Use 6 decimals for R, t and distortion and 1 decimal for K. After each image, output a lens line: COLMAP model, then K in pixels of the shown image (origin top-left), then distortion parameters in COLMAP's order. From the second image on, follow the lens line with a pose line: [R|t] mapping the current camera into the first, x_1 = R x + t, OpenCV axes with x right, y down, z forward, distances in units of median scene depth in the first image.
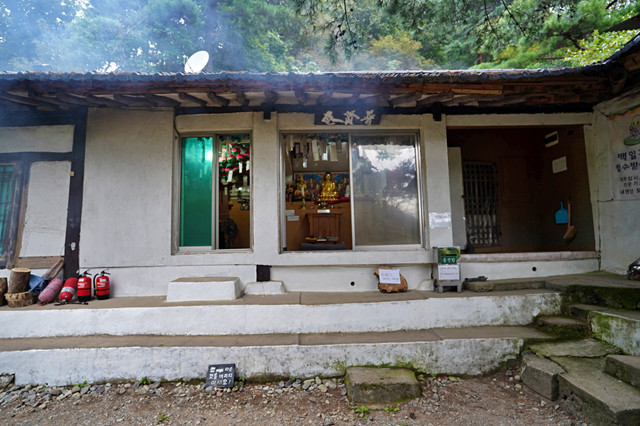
lens RADIAL K [[369.3, 0, 319.8], [0, 369.3, 214.7], [0, 0, 1]] dist [0.000020, 0.000000]
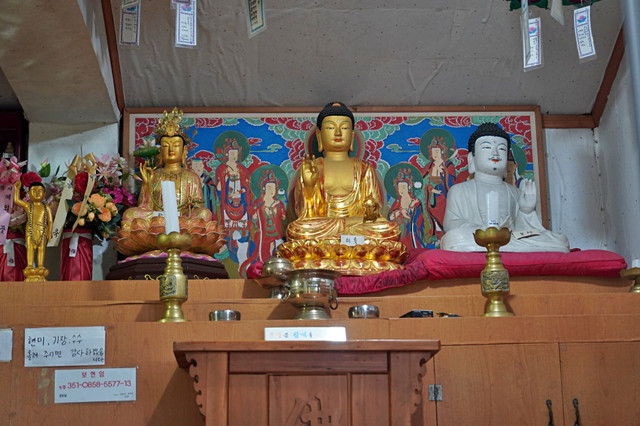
lens RADIAL K [[1277.8, 0, 320.2], [0, 1277.8, 212.7], [0, 0, 1]] dist [-0.023196, 0.000000]
pose [[0.999872, 0.000025, 0.016000, 0.007202], [0.002380, 0.988646, -0.150243, 0.017113], [-0.015822, 0.150262, 0.988520, 0.464661]]
